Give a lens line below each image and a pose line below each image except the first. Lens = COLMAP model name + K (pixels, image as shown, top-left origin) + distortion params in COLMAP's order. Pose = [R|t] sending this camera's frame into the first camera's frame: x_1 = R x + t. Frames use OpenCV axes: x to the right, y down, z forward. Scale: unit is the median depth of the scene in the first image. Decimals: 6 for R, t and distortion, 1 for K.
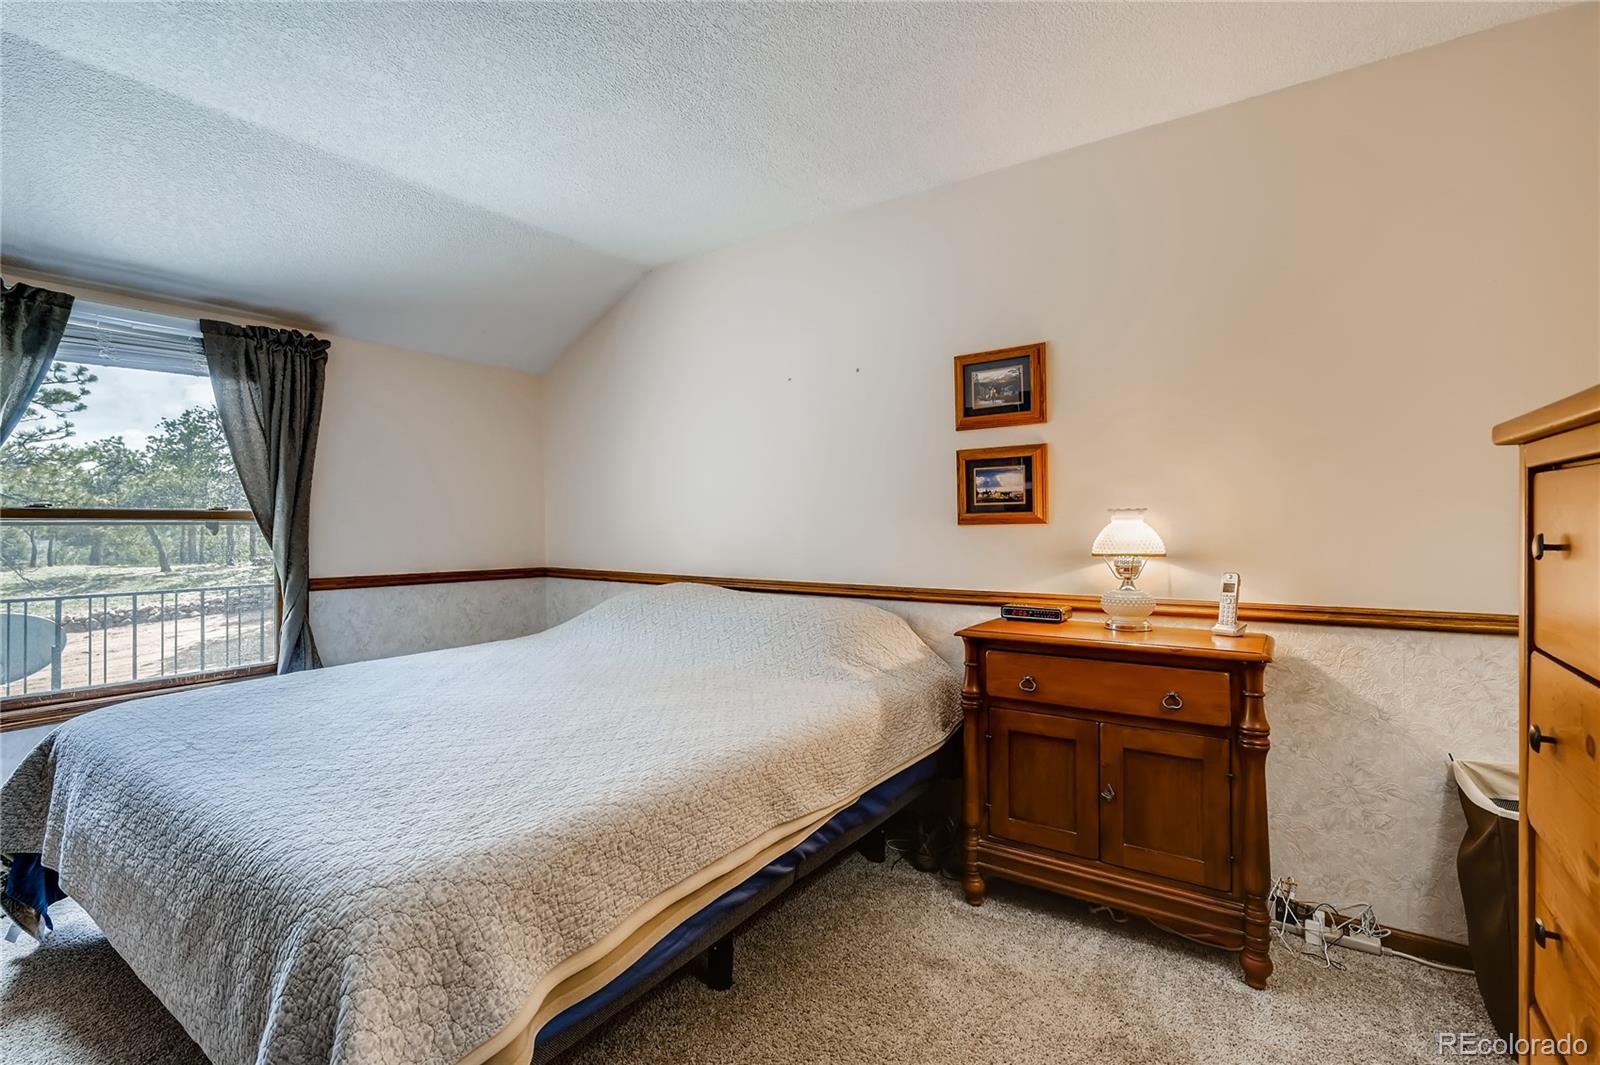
lens RADIAL K [[707.6, 0, 797.2], [0, 707.6, 543.7], [0, 0, 1]] dist [-0.000571, 0.000551]
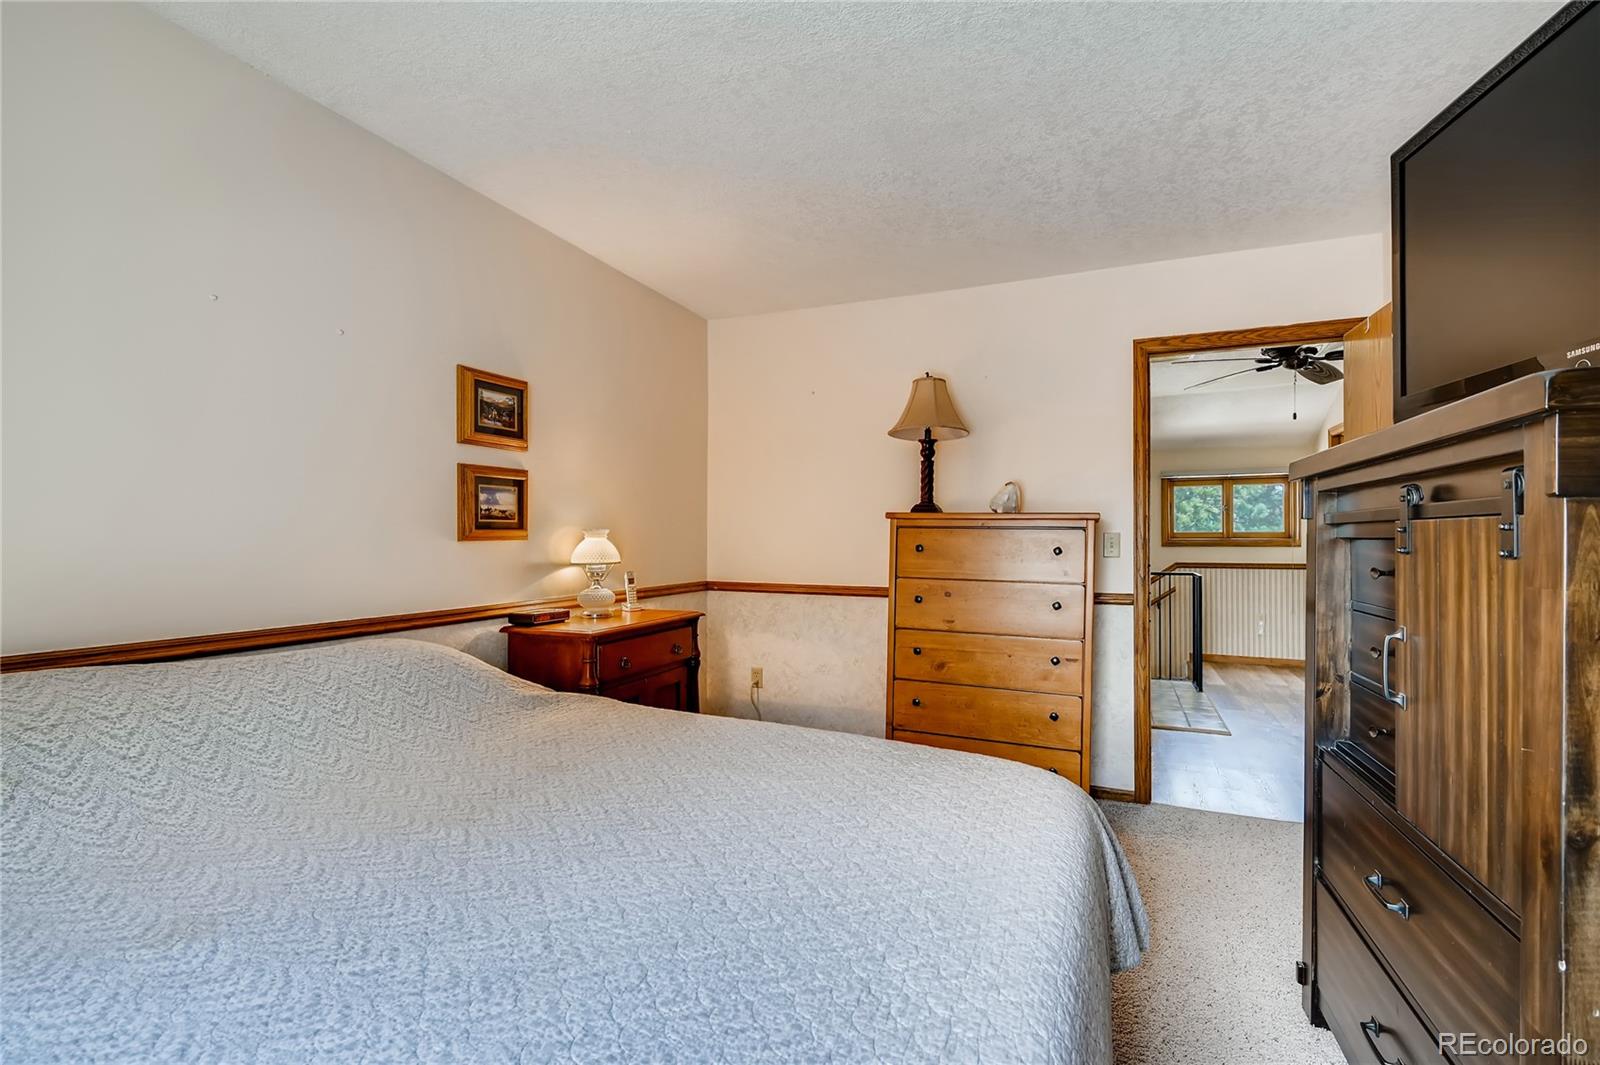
lens RADIAL K [[707.6, 0, 797.2], [0, 707.6, 543.7], [0, 0, 1]] dist [-0.000571, 0.000551]
pose [[-0.212242, -0.004657, 0.977206, -0.844284], [0.025361, 0.999626, 0.010272, -0.022279], [-0.976888, 0.026963, -0.212045, 0.796683]]
